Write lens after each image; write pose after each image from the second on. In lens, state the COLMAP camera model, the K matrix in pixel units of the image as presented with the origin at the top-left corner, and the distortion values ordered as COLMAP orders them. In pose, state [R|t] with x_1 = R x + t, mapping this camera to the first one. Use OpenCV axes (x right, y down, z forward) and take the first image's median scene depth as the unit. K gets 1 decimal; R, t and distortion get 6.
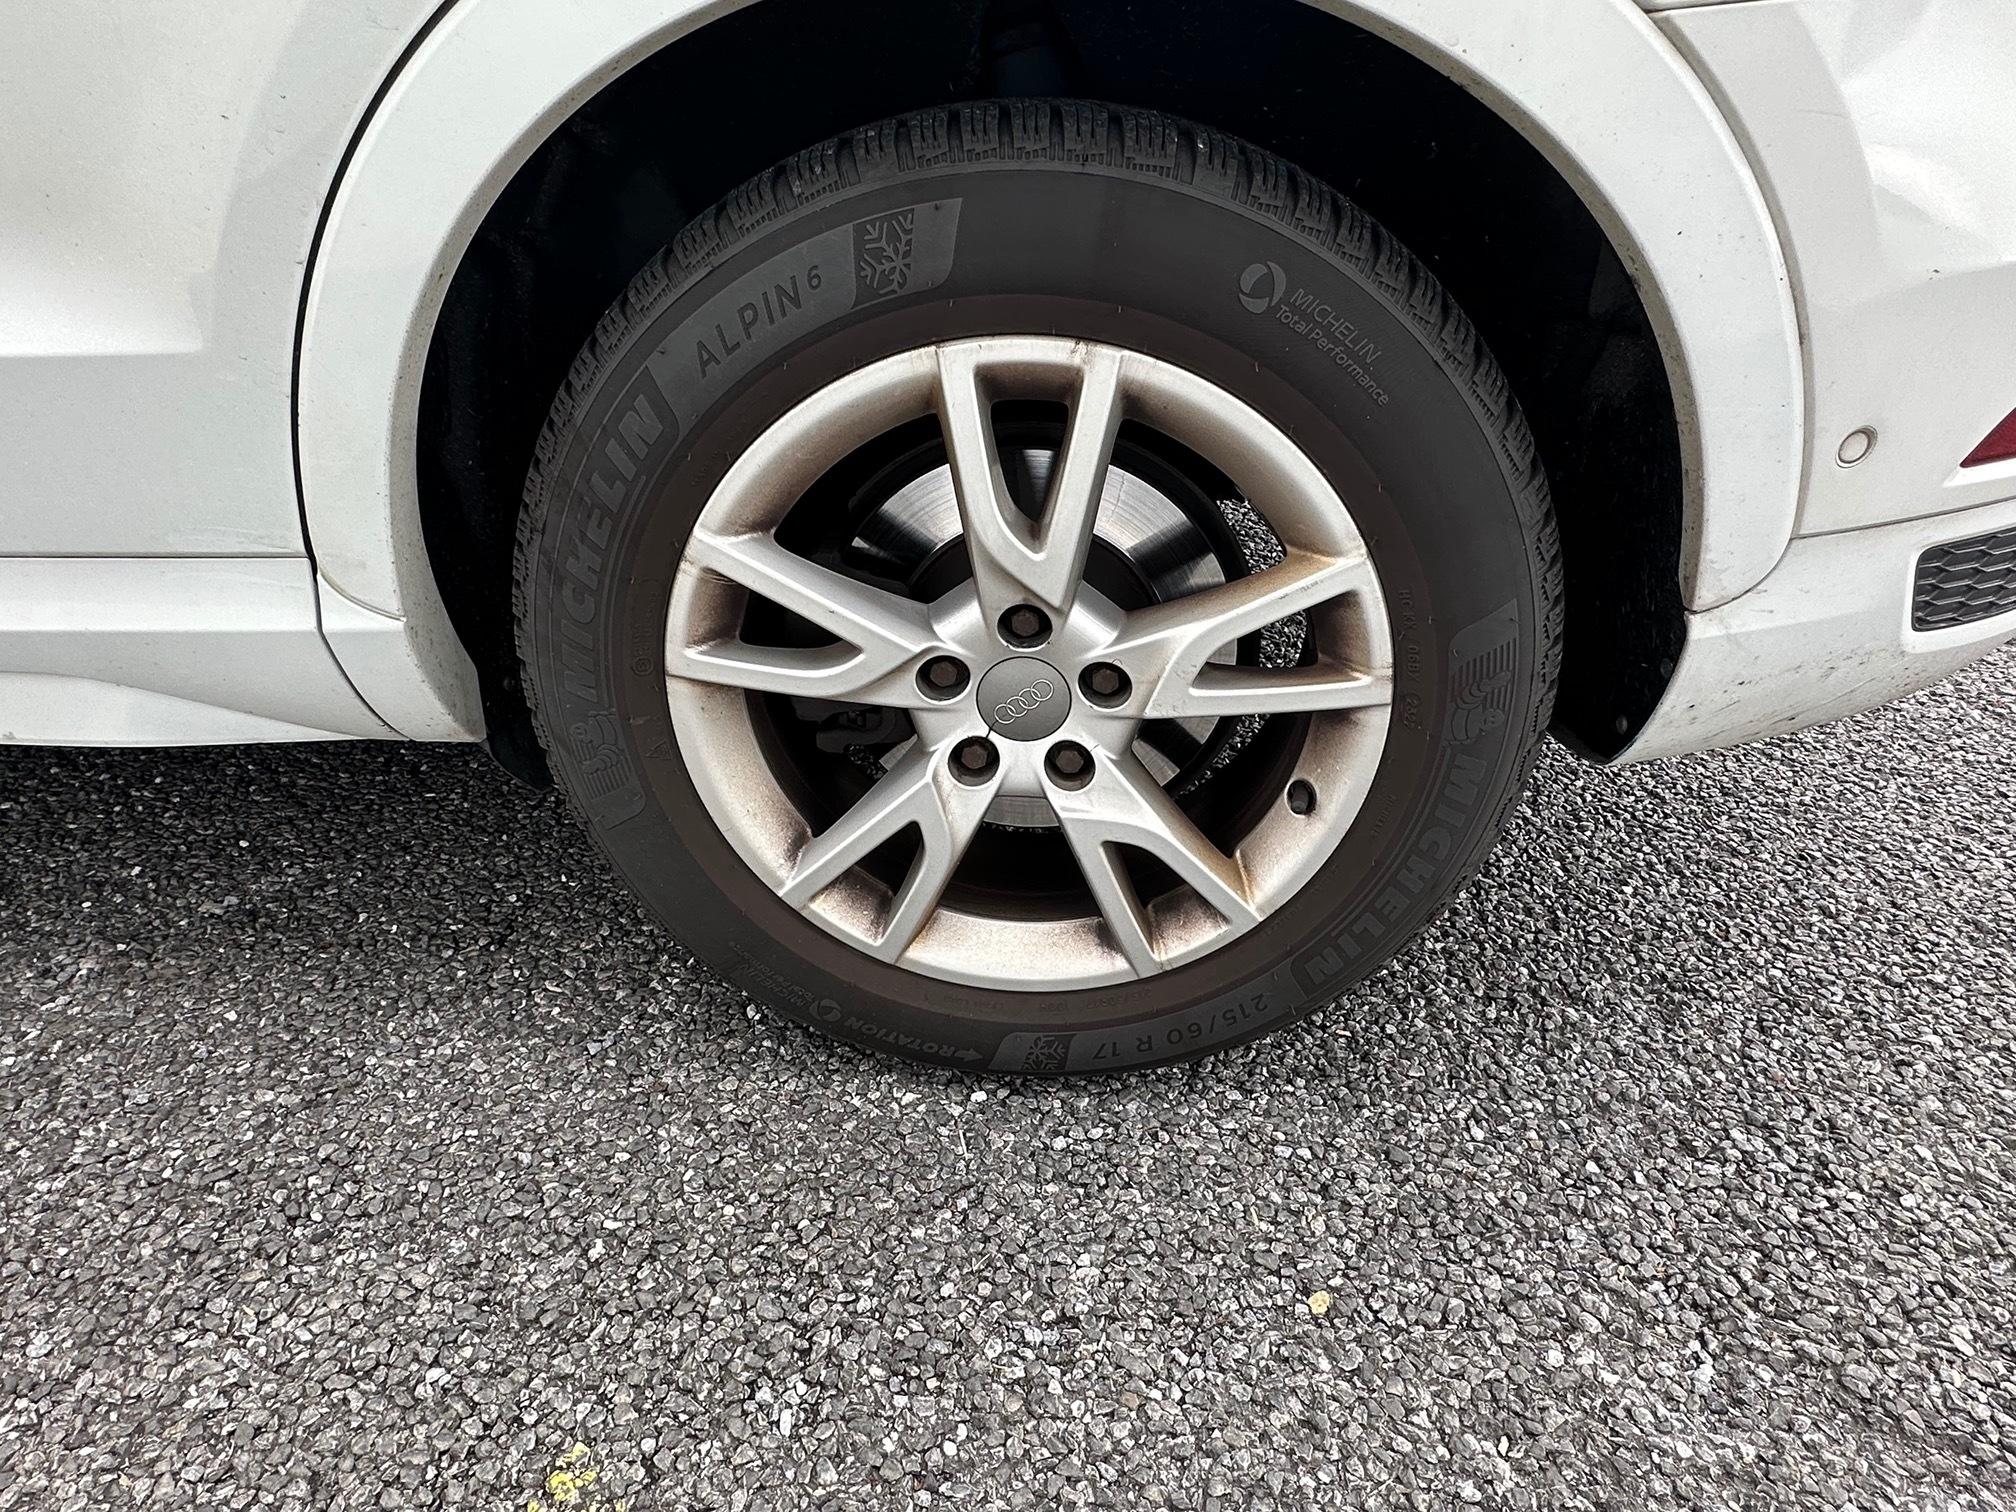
lens RADIAL K [[1107.6, 0, 1008.0], [0, 1107.6, 756.0], [0, 0, 1]] dist [-0.025092, 0.017723]
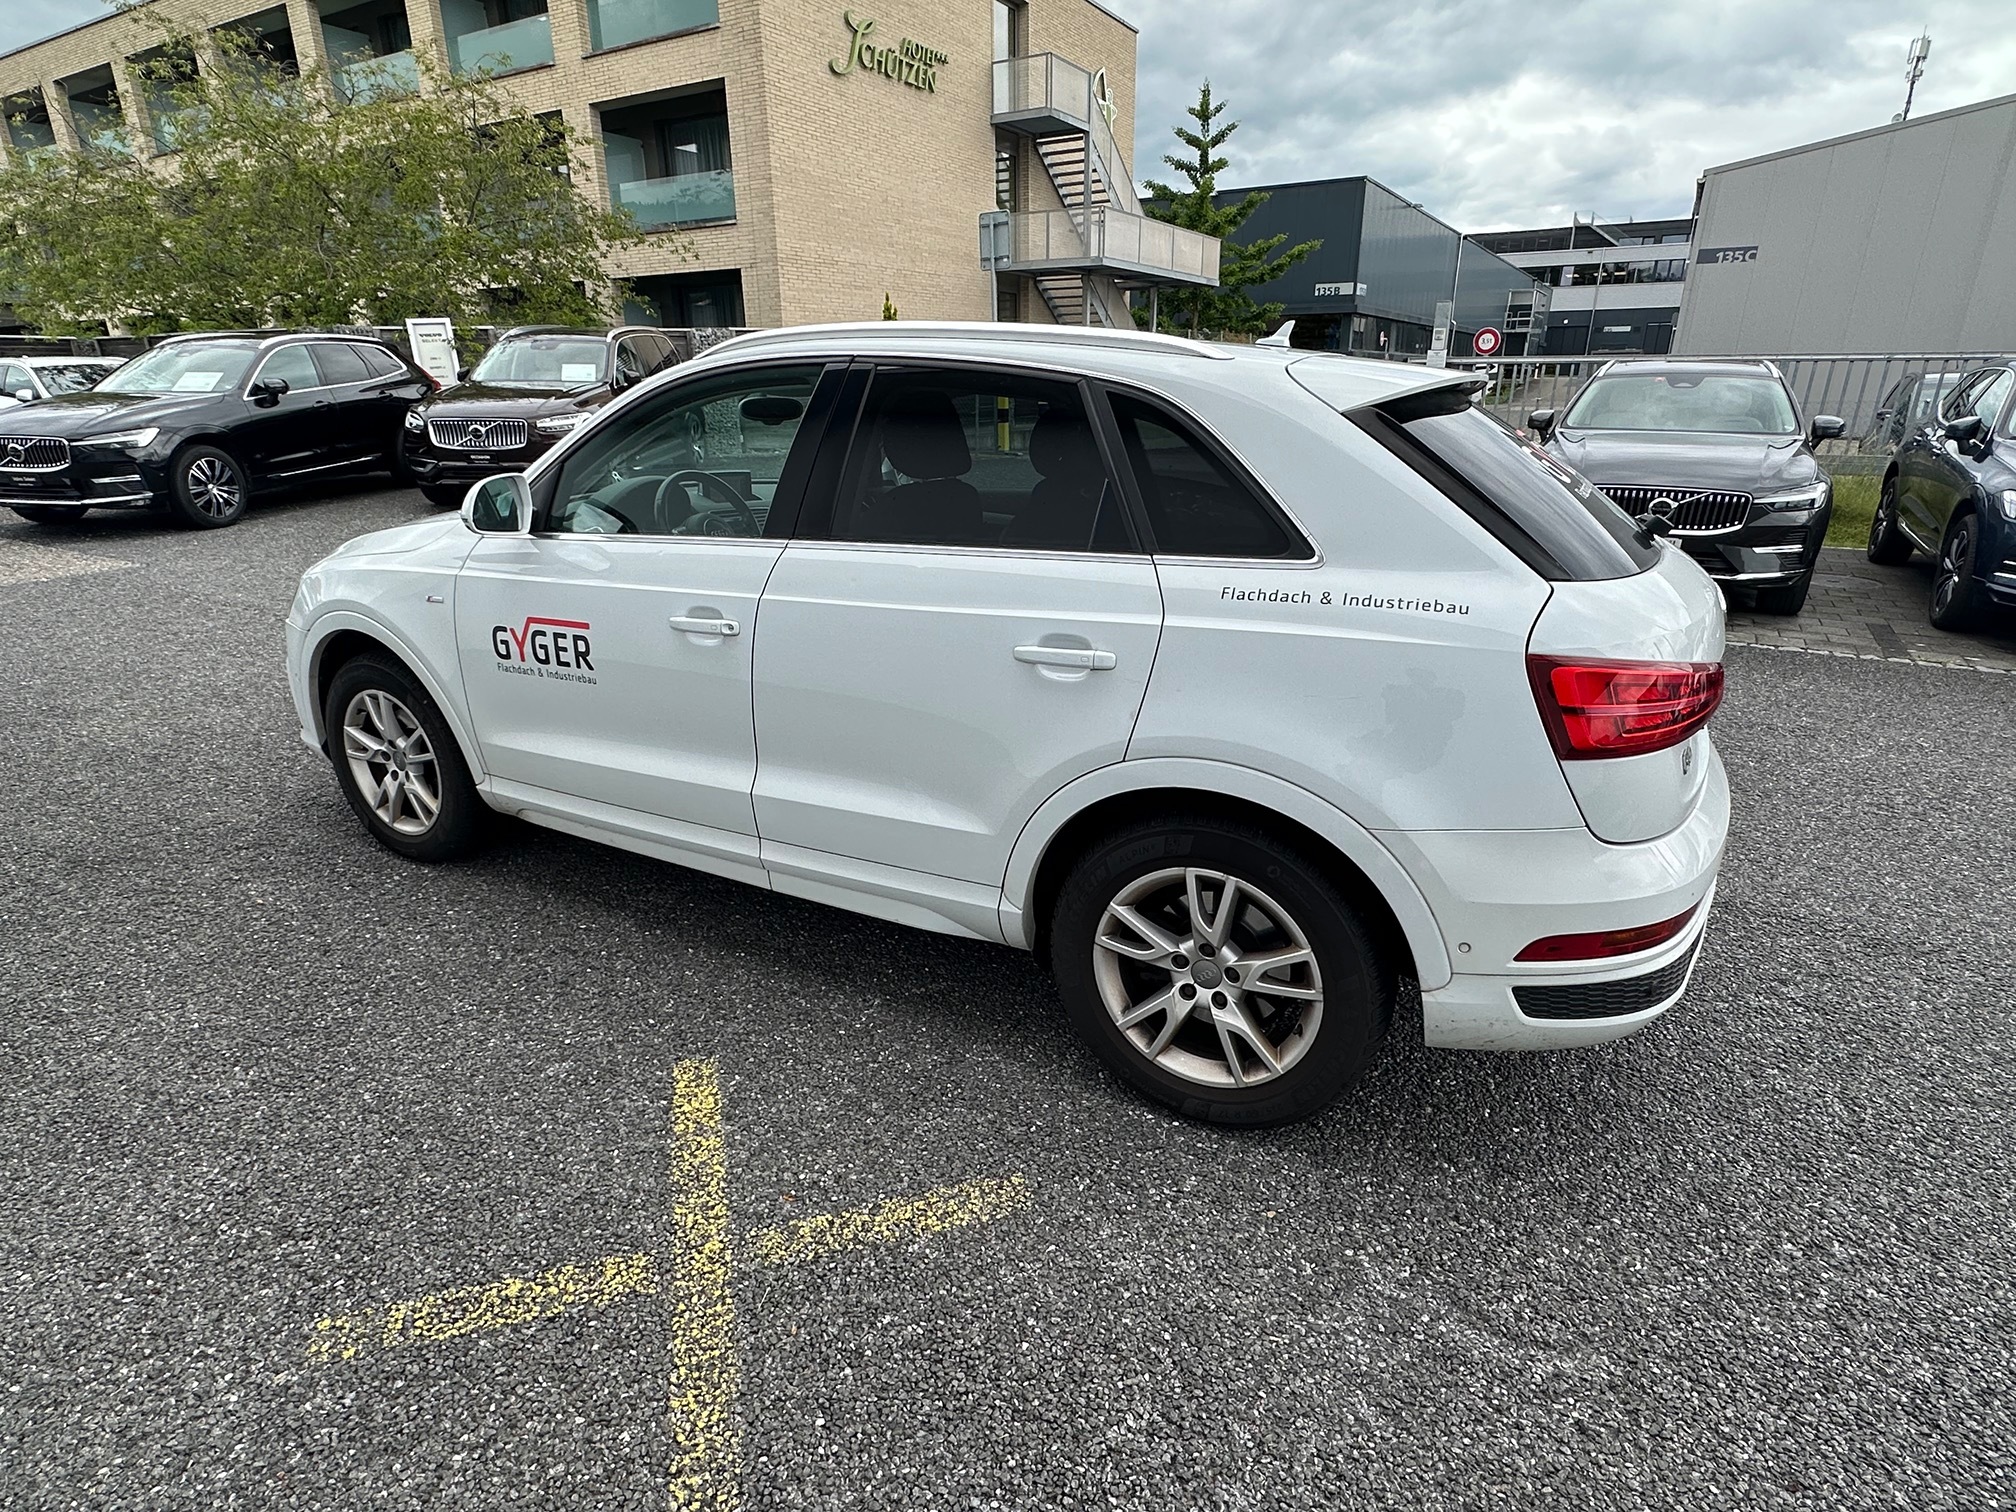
lens RADIAL K [[1026.8, 0, 1008.0], [0, 1026.8, 756.0], [0, 0, 1]] dist [-0.039999, 0.000403]
pose [[0.906285, 0.124402, -0.403946, 0.571093], [-0.216135, 0.957703, -0.189977, 0.024245], [0.363226, 0.259480, 0.894839, -1.809141]]
